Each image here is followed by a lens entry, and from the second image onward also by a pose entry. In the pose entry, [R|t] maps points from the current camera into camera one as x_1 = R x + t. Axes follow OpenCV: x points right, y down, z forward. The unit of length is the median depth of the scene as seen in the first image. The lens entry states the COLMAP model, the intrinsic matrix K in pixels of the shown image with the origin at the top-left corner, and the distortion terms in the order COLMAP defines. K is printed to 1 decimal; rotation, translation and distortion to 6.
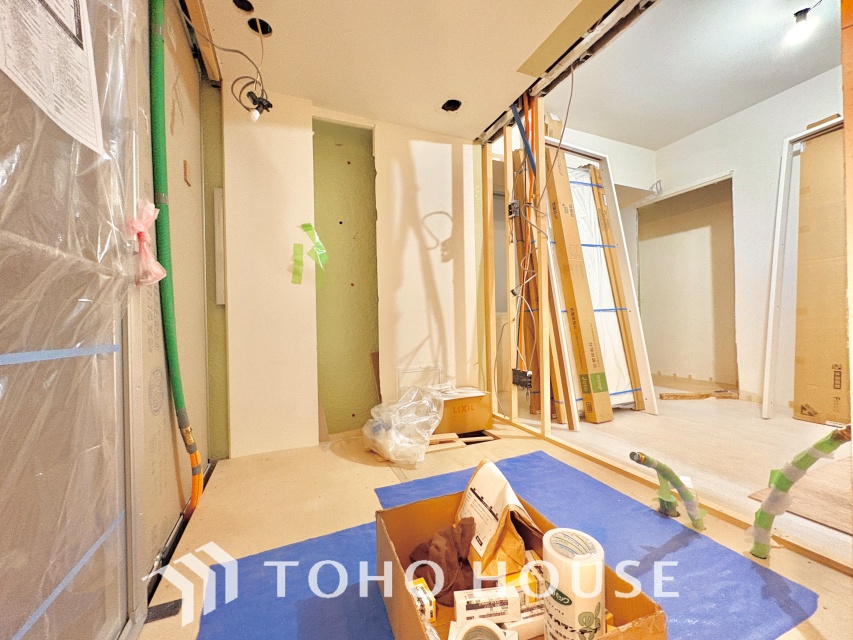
lens RADIAL K [[339.4, 0, 427.0], [0, 339.4, 320.6], [0, 0, 1]] dist [-0.000153, 0.000058]
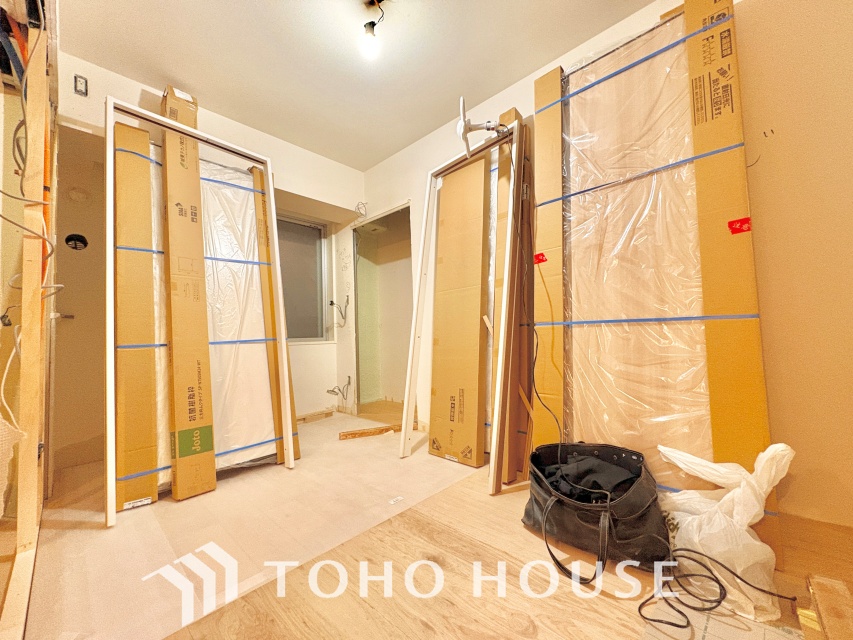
lens RADIAL K [[339.4, 0, 427.0], [0, 339.4, 320.6], [0, 0, 1]] dist [-0.000153, 0.000058]
pose [[0.914473, 0.009618, 0.404534, 0.633126], [0.013106, 0.998489, -0.053366, -0.033663], [-0.404436, 0.054103, 0.912965, 0.093879]]
